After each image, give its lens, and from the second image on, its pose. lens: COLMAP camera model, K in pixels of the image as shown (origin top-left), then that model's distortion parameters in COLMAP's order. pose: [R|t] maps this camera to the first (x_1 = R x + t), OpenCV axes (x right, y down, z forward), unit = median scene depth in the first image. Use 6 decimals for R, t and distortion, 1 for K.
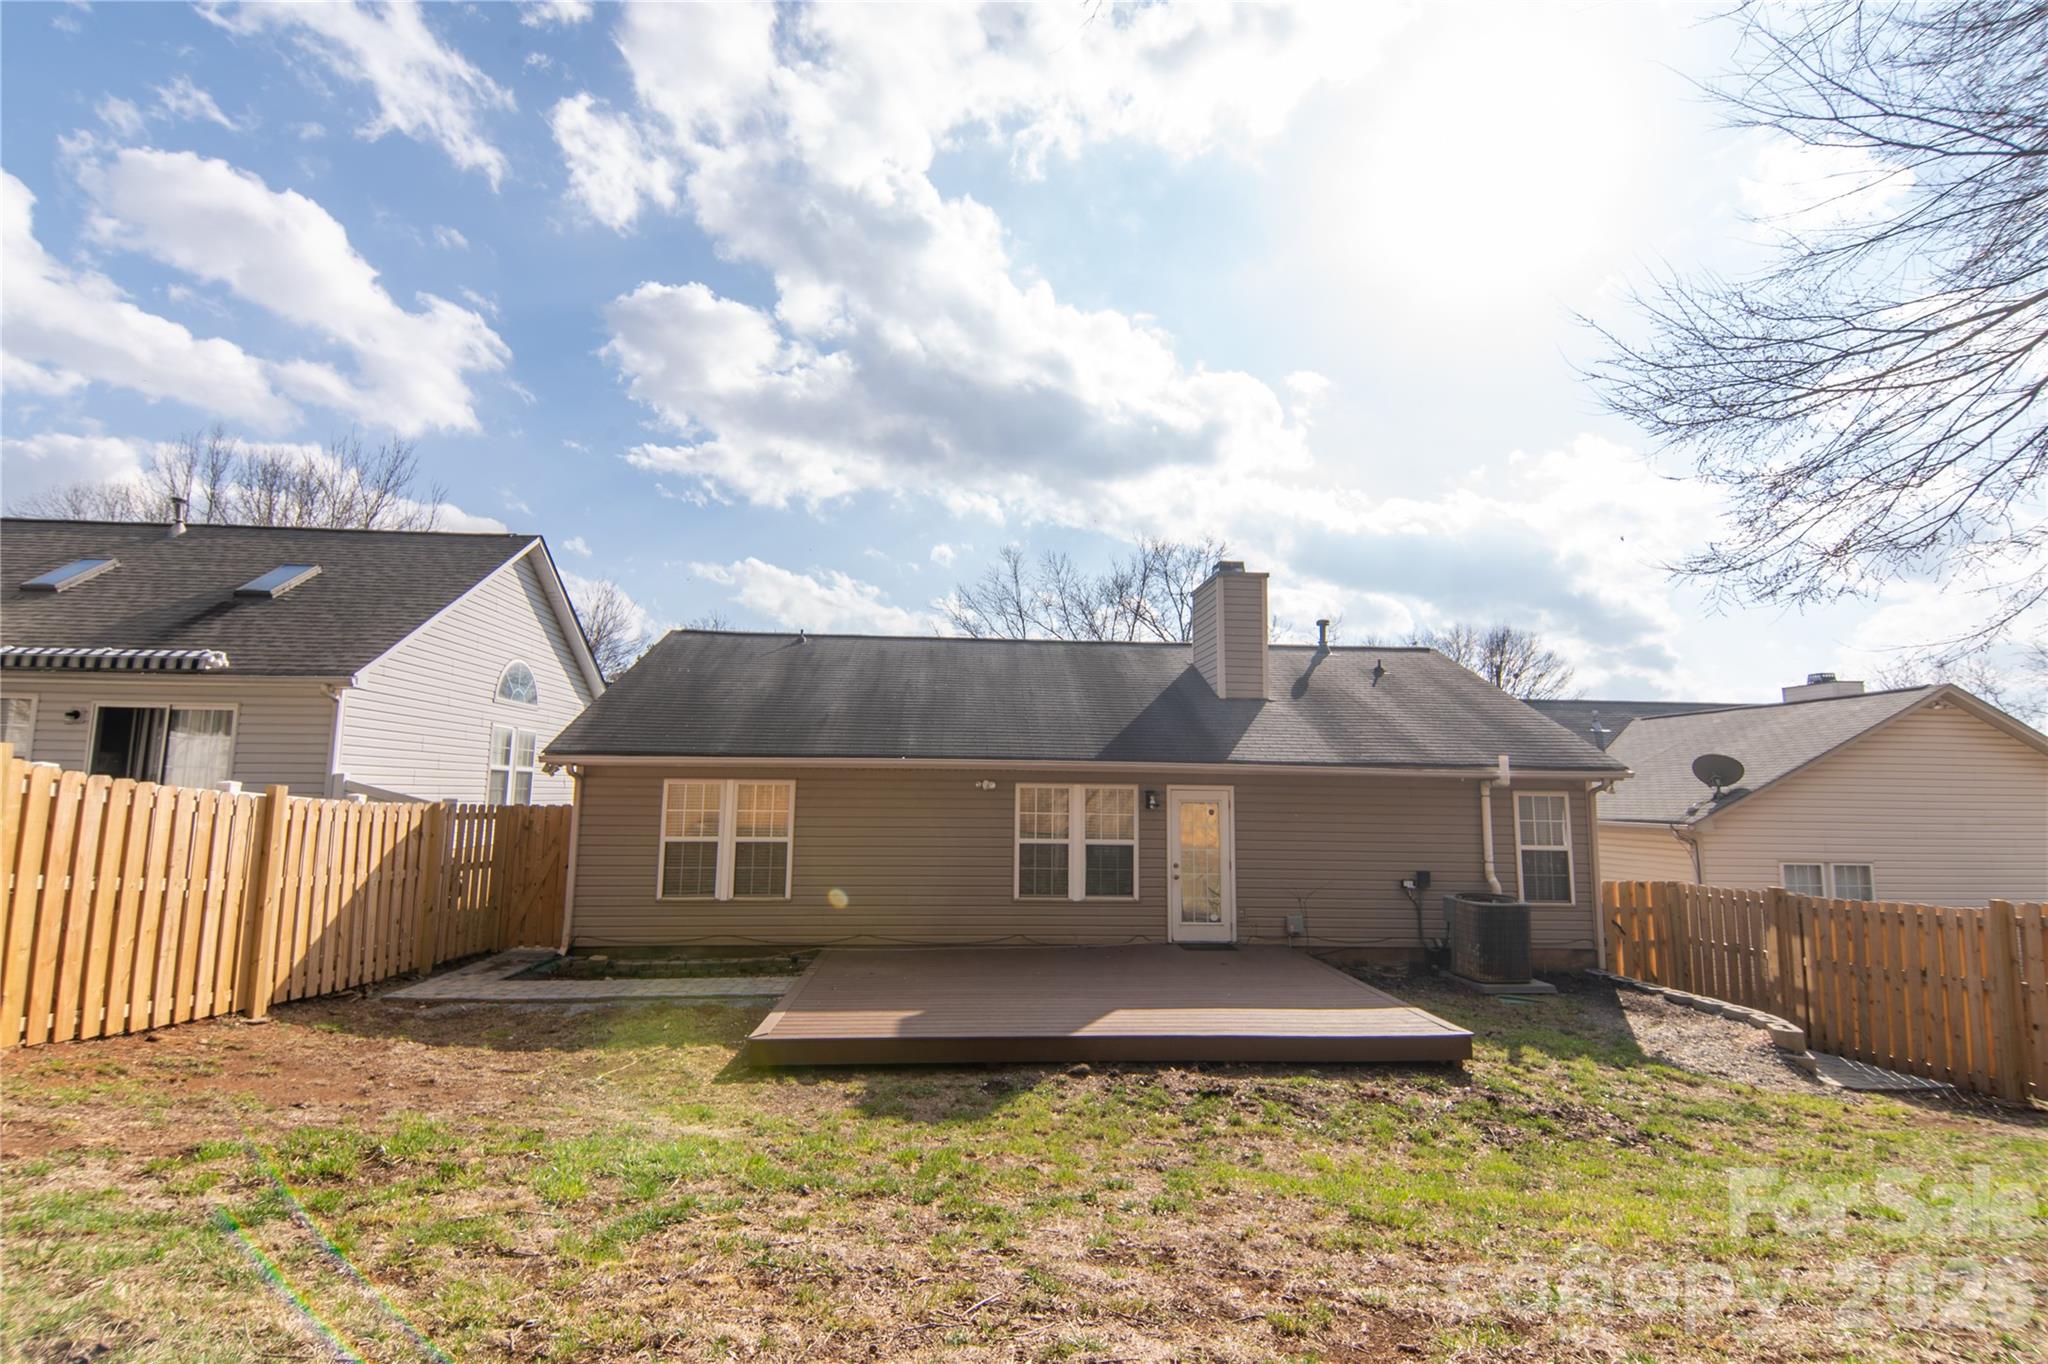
lens RADIAL K [[904.0, 0, 1025.5], [0, 904.0, 681.8], [0, 0, 1]] dist [0.066733, -0.043305]
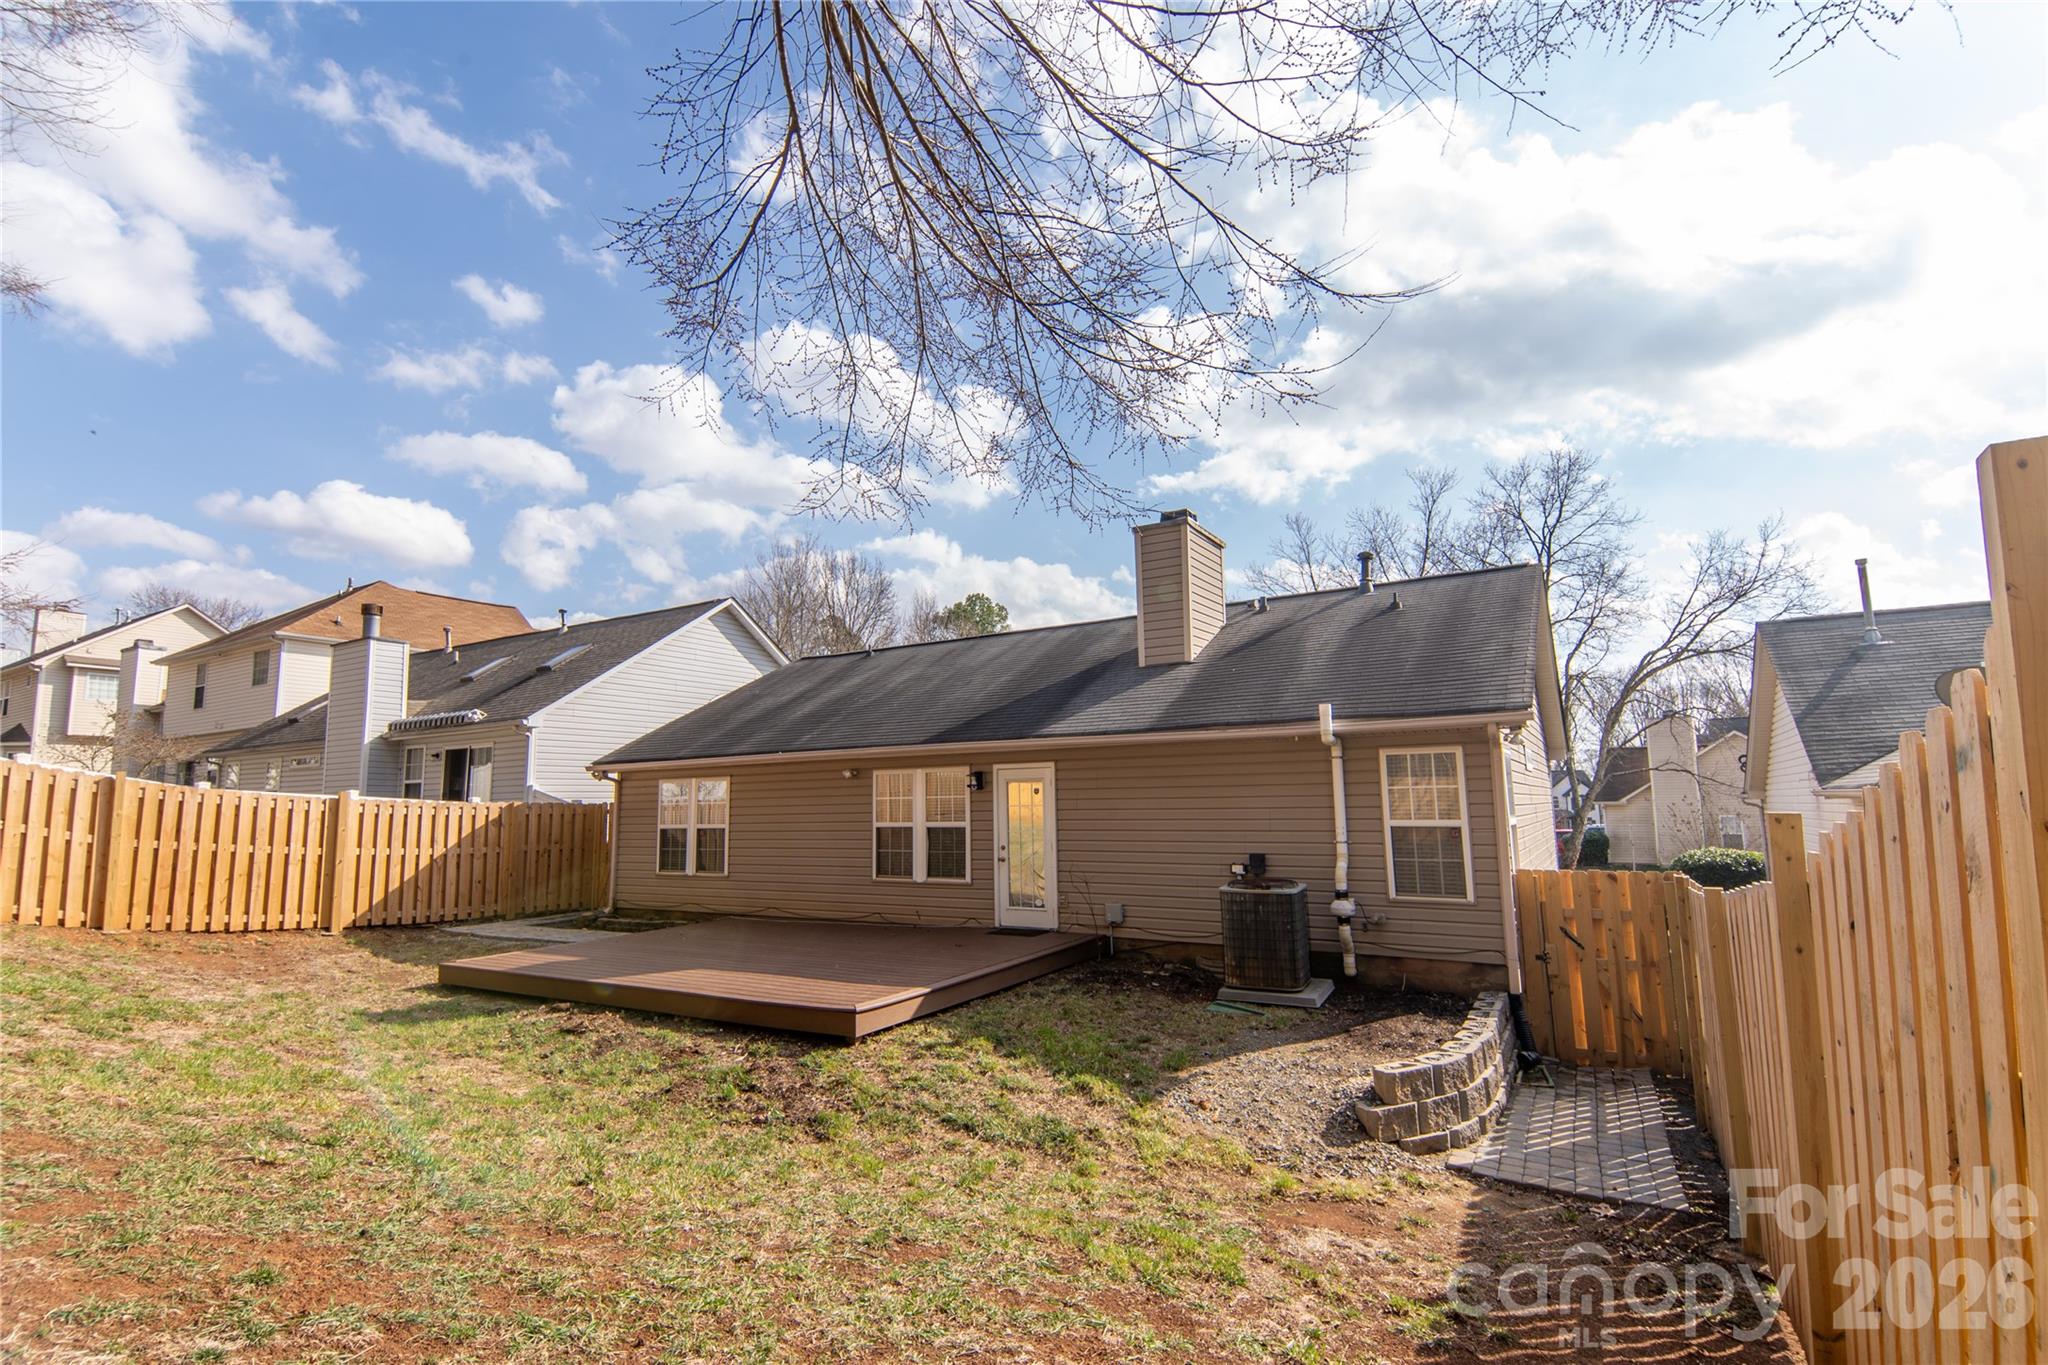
lens RADIAL K [[943.1, 0, 1024.0], [0, 943.1, 682.5], [0, 0, 1]] dist [0.073598, -0.053455]
pose [[0.811955, -0.100225, -0.575051, 0.783057], [0.101193, 0.994401, -0.030431, 0.061313], [0.574882, -0.033483, 0.817551, 0.200543]]
